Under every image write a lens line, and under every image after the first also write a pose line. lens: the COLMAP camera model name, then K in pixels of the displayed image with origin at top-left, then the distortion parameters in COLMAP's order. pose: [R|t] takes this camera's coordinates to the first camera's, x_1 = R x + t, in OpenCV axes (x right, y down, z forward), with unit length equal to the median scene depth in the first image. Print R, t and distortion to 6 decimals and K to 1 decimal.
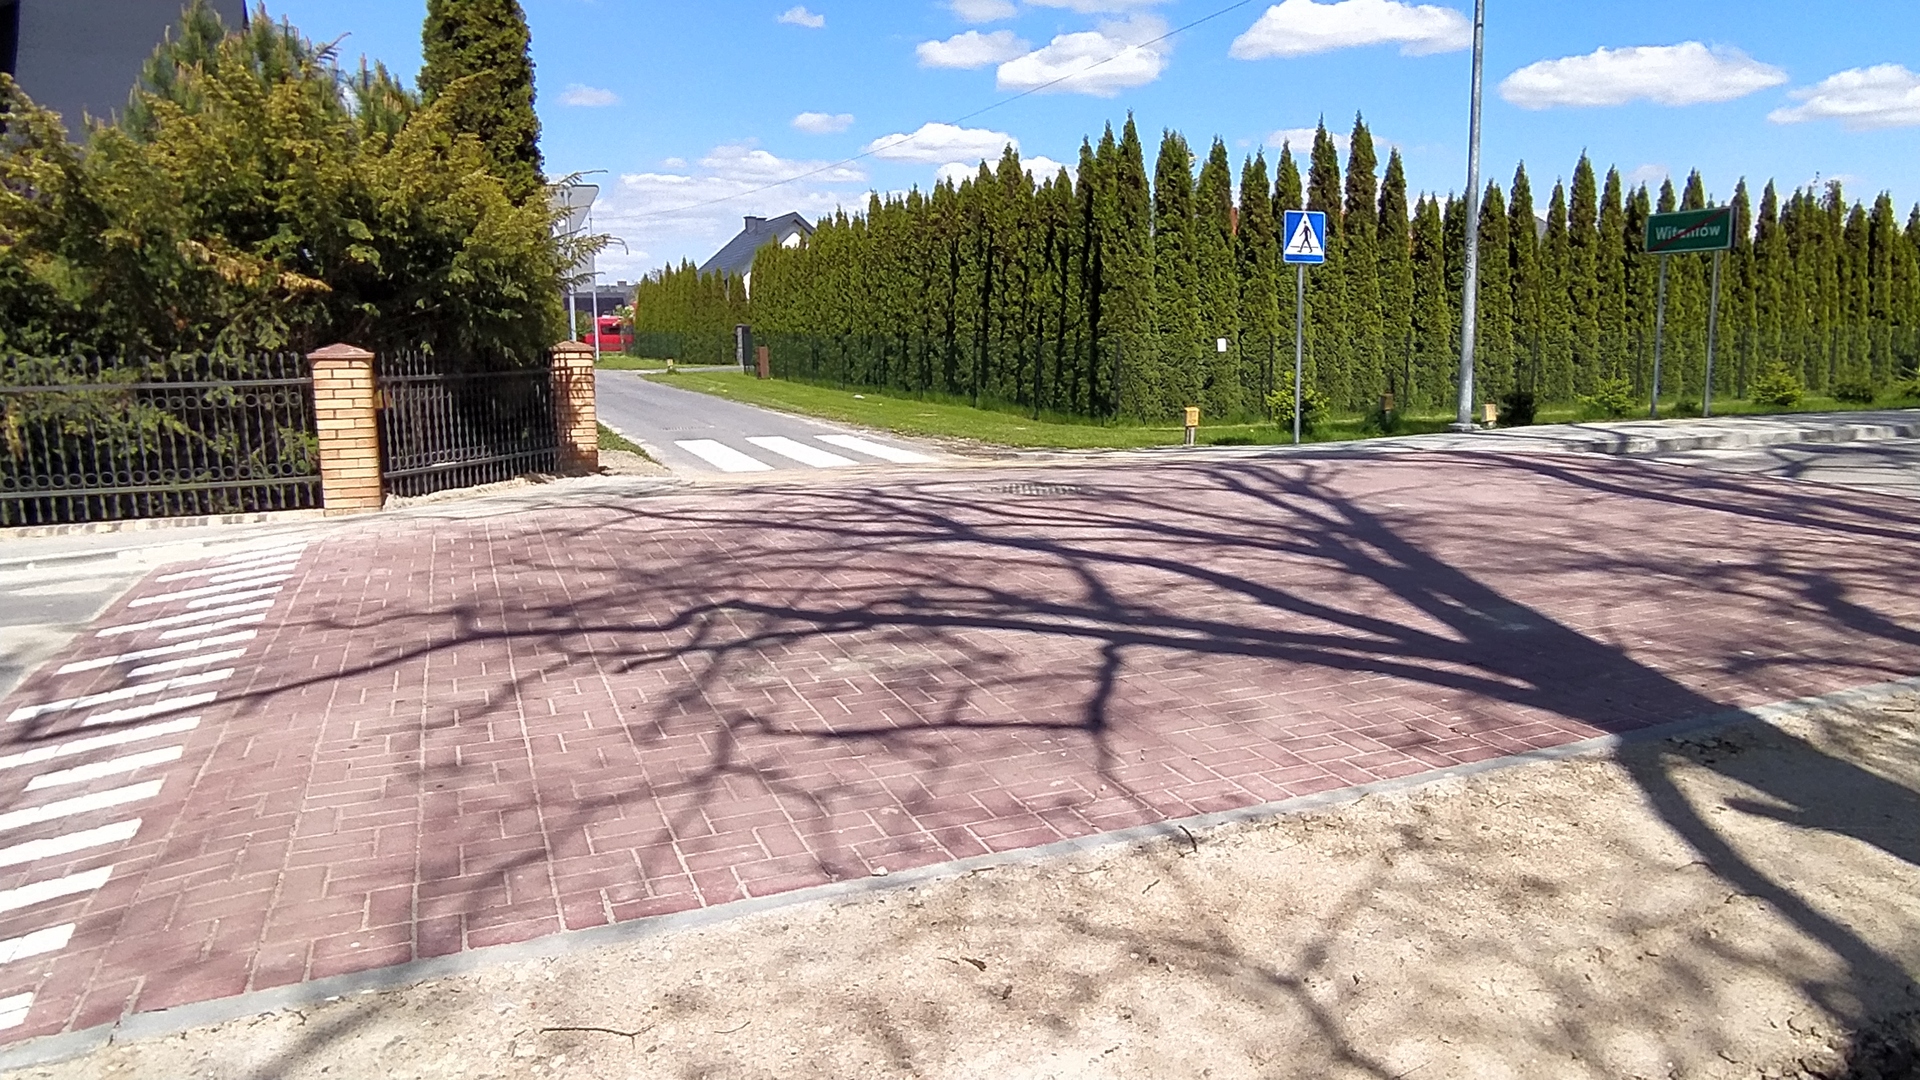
lens RADIAL K [[1298.8, 0, 1003.4], [0, 1298.8, 525.0], [0, 0, 1]] dist [-0.073274, 0.073208]
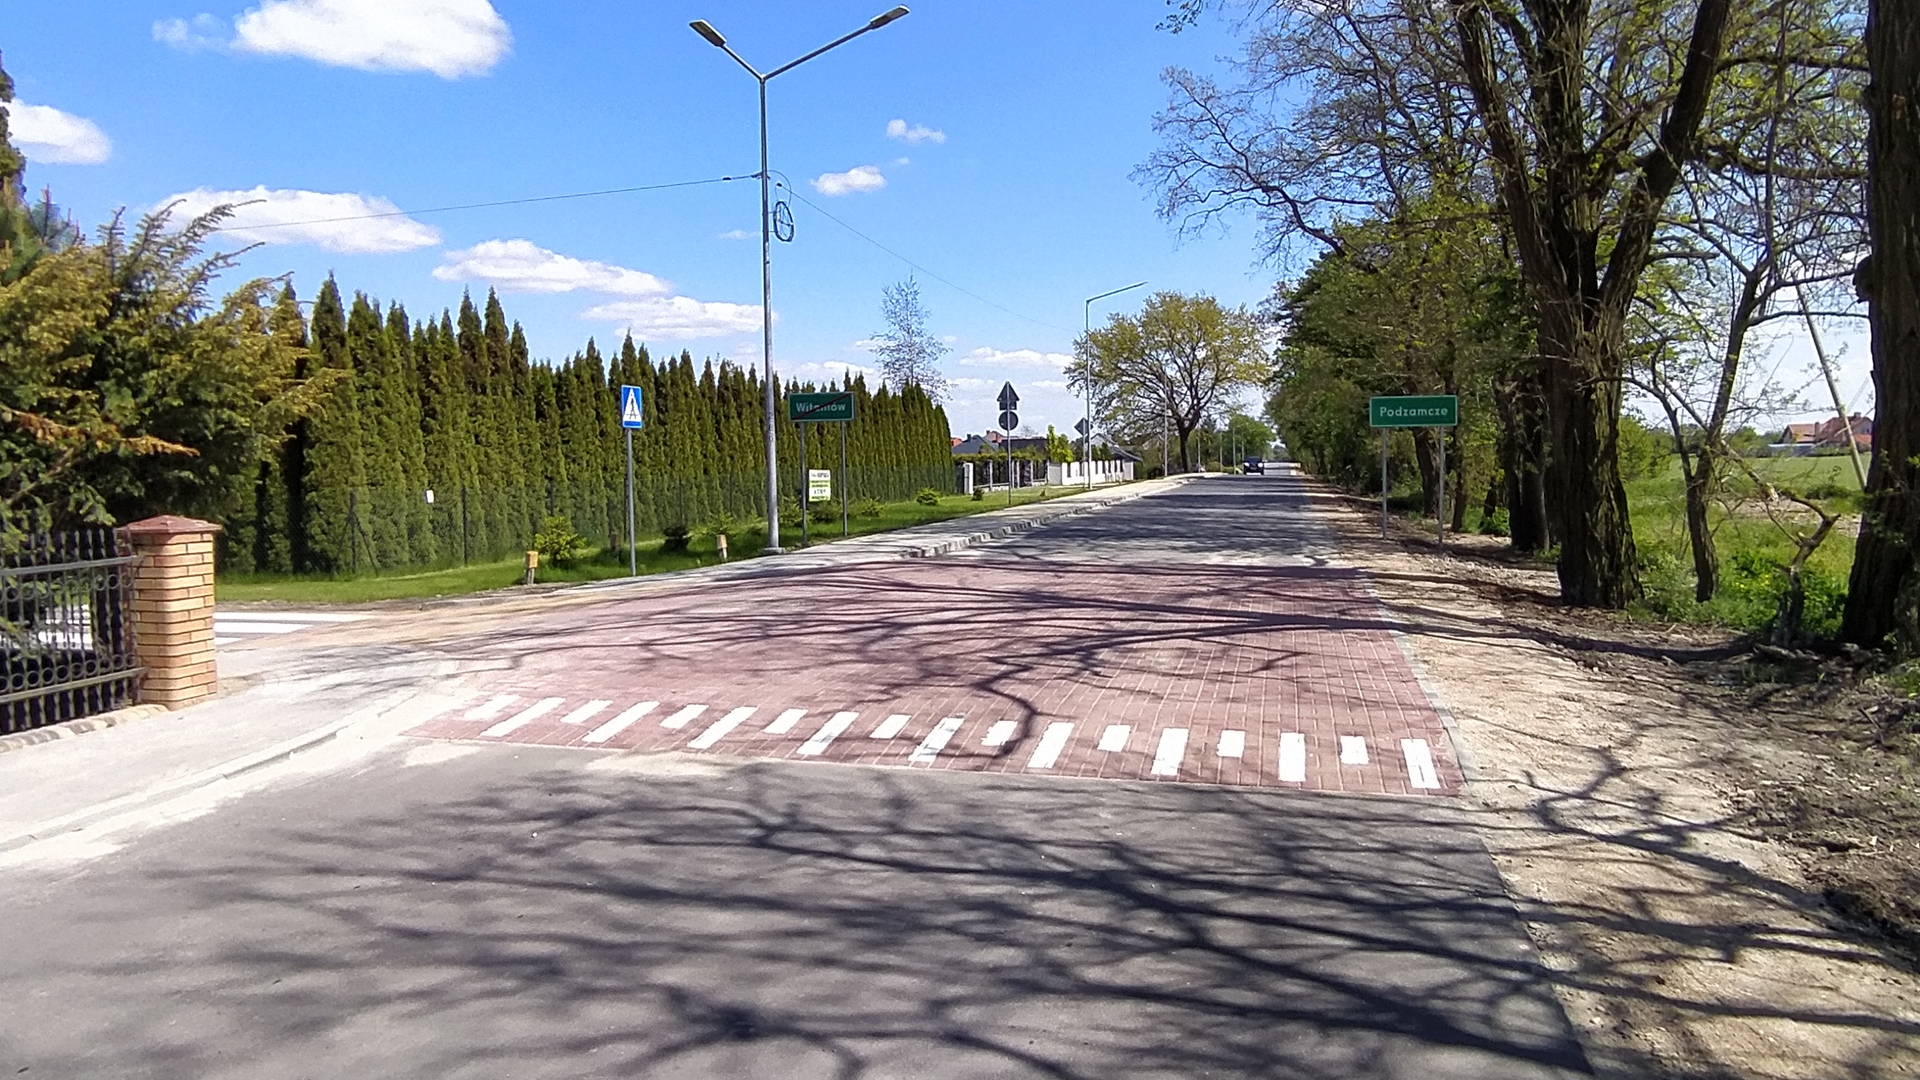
lens RADIAL K [[1298.8, 0, 1003.4], [0, 1298.8, 525.0], [0, 0, 1]] dist [-0.073274, 0.073208]
pose [[0.594836, -0.042168, 0.802741, -0.335325], [0.128464, 0.990775, -0.043146, -0.007928], [-0.793516, 0.128788, 0.594766, 0.000219]]
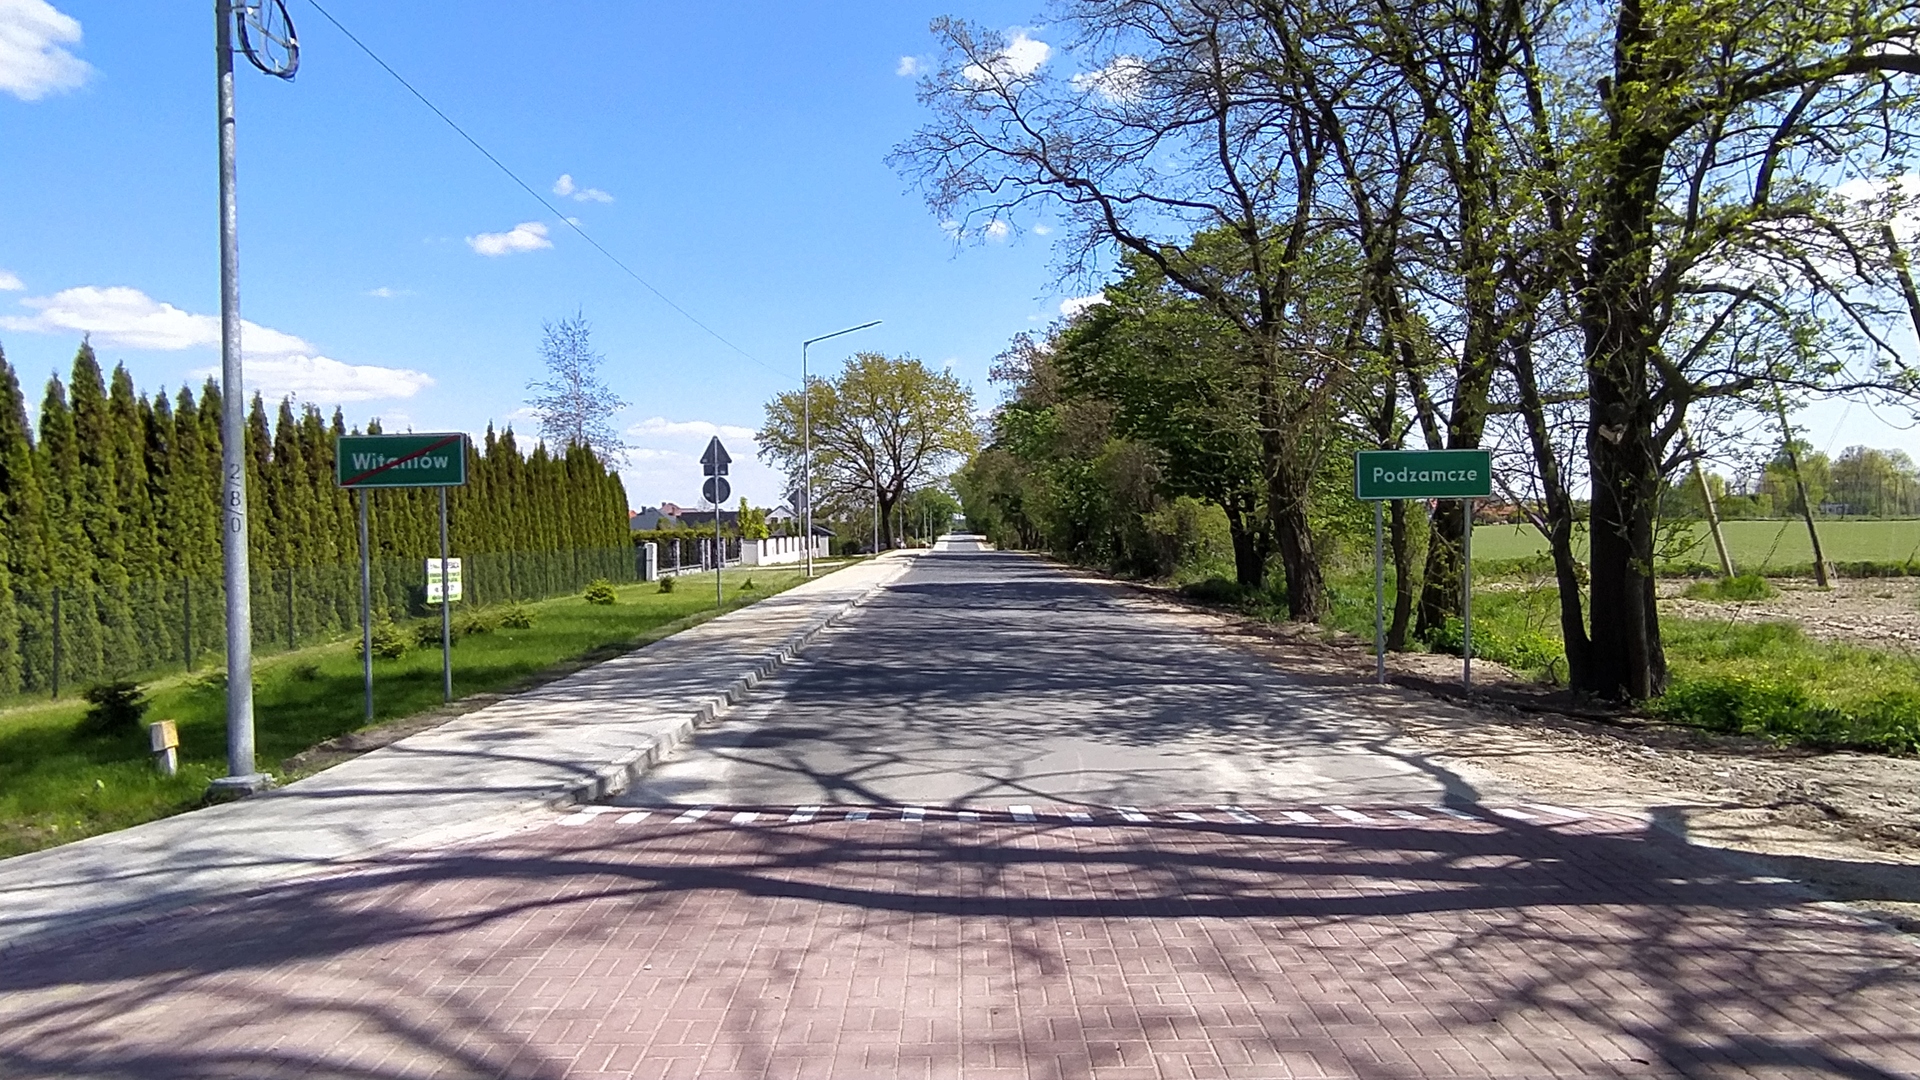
lens RADIAL K [[1298.8, 0, 1003.4], [0, 1298.8, 525.0], [0, 0, 1]] dist [-0.073274, 0.073208]
pose [[0.381004, 0.000948, 0.924573, -0.026190], [0.151414, 0.986435, -0.063407, -0.058690], [-0.912091, 0.164152, 0.375692, 0.256631]]
